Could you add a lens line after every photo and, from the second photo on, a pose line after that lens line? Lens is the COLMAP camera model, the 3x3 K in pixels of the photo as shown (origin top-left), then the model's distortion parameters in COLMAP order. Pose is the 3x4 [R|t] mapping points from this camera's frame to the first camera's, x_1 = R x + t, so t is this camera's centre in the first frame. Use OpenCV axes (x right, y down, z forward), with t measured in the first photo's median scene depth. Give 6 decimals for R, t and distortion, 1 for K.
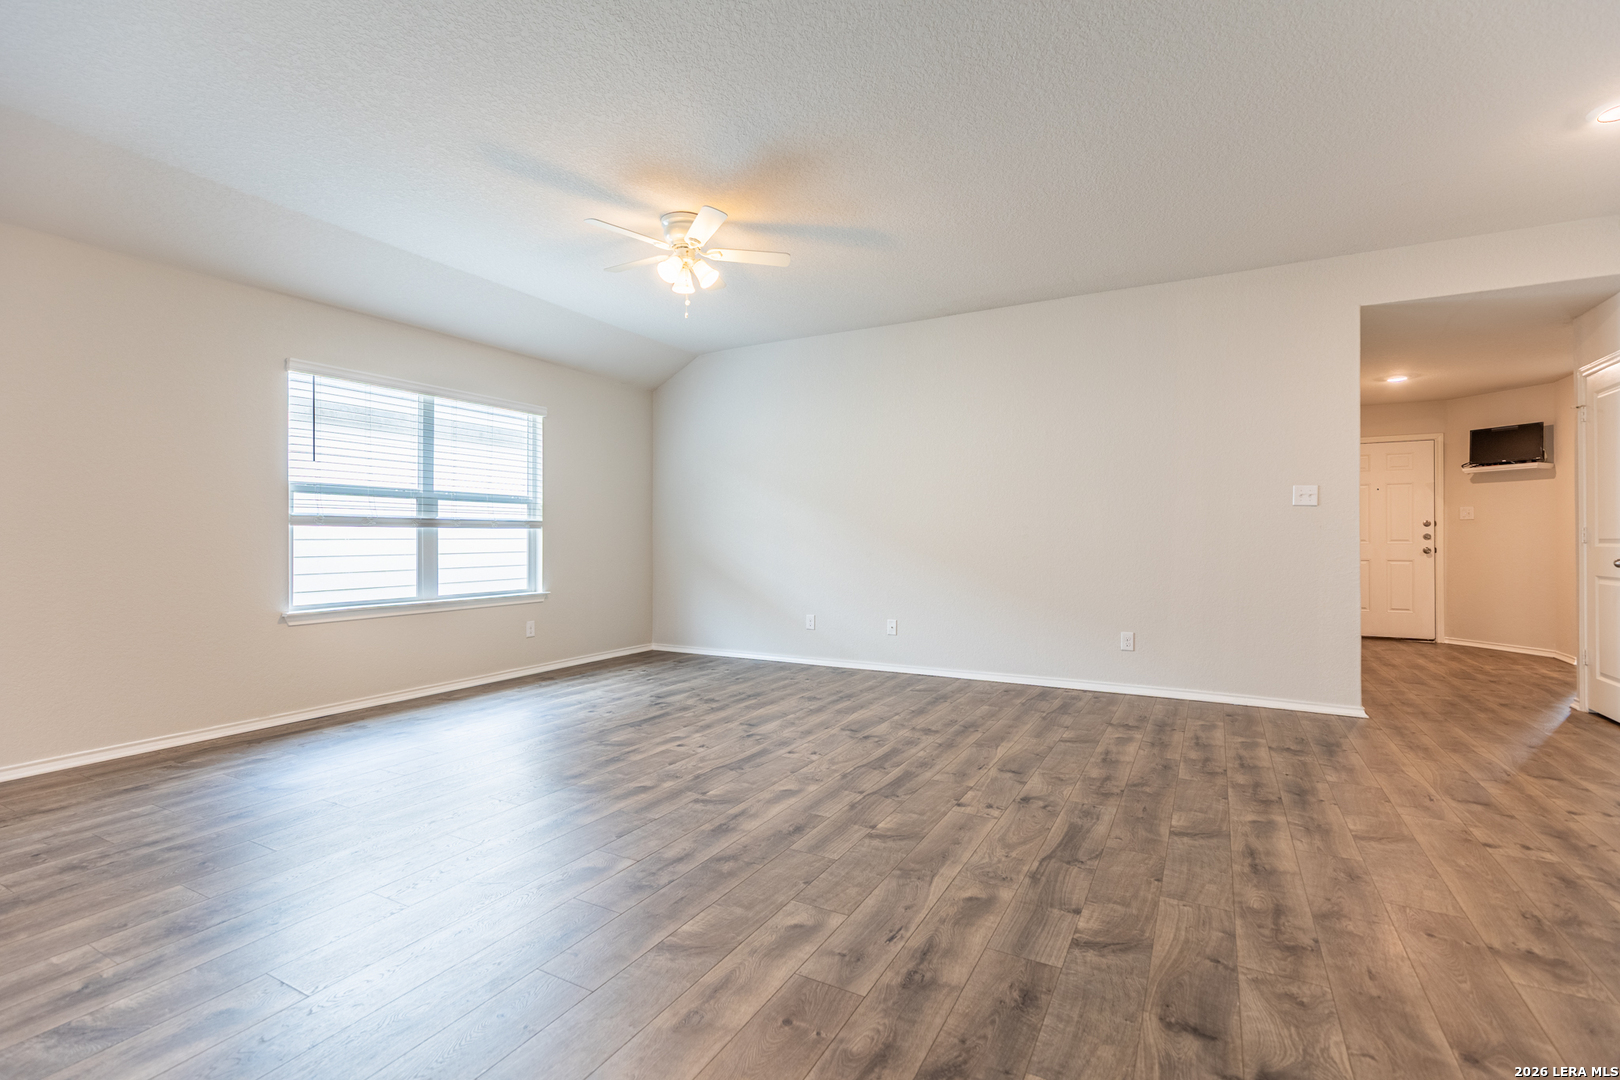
lens RADIAL K [[725.5, 0, 818.5], [0, 725.5, 530.0], [0, 0, 1]] dist [0.008806, -0.000854]
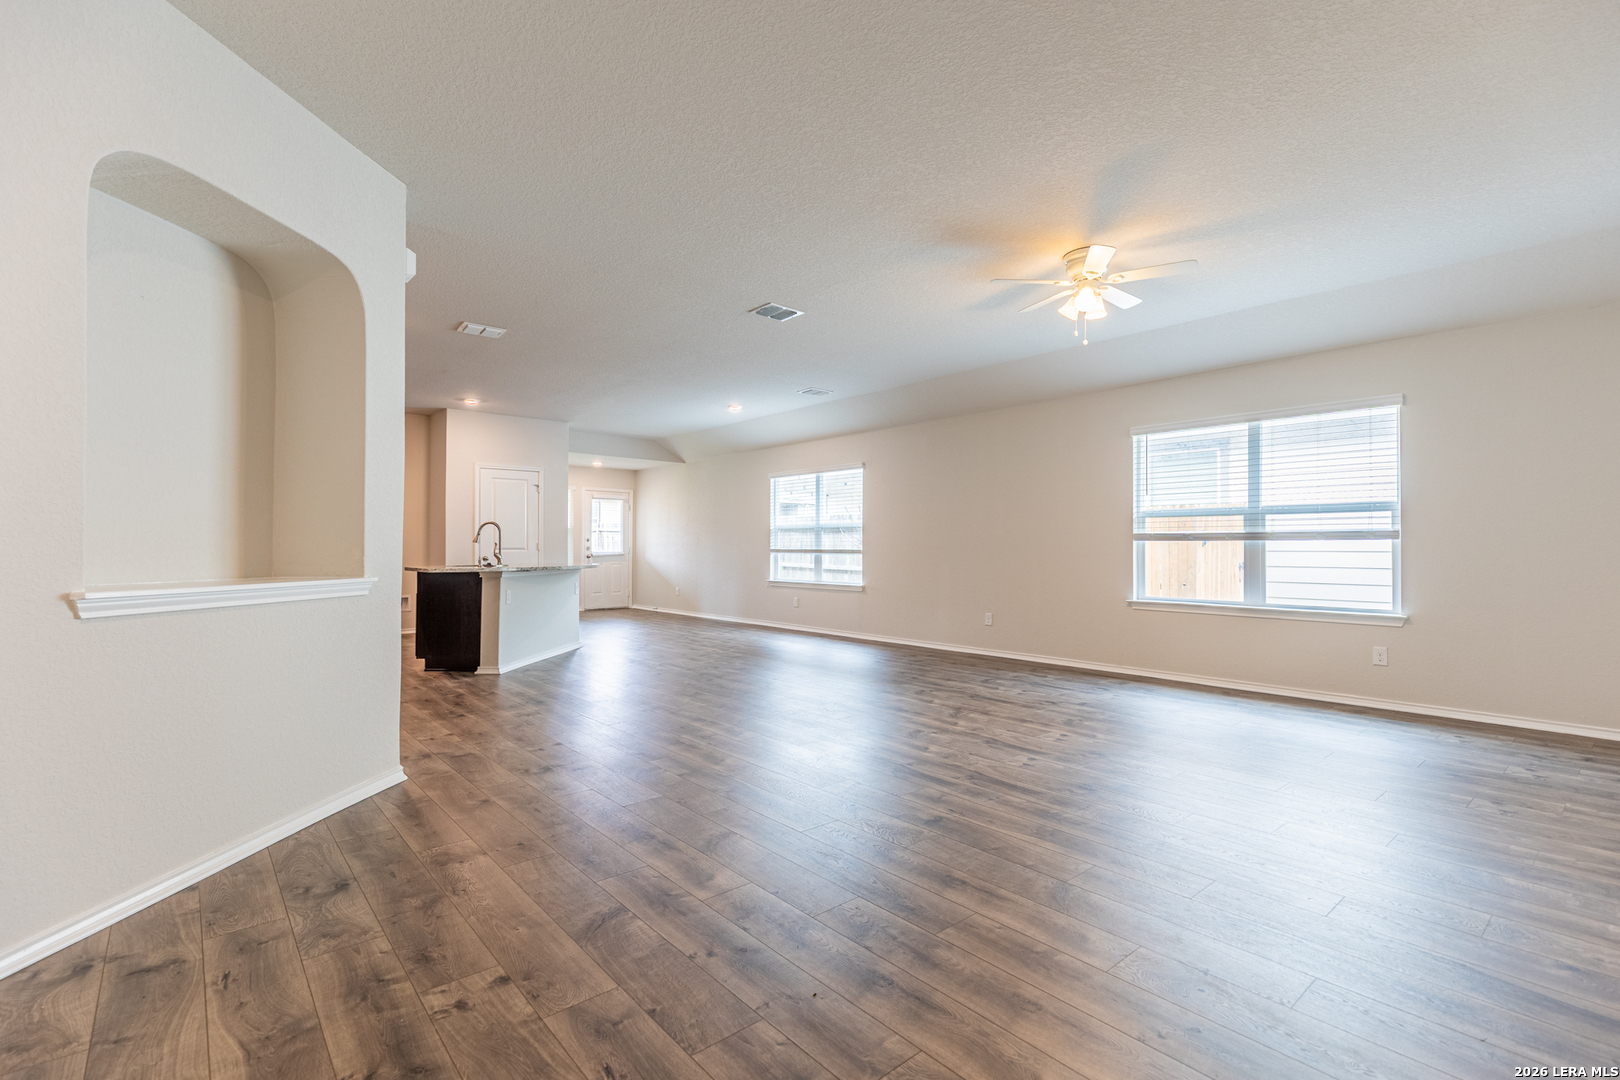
lens RADIAL K [[725.5, 0, 819.9], [0, 725.5, 543.1], [0, 0, 1]] dist [0.008806, -0.000854]
pose [[-0.344297, -0.006661, -0.938837, 0.874135], [0.008324, 0.999914, -0.010147, 0.007481], [0.938824, -0.011308, -0.344212, 0.909126]]
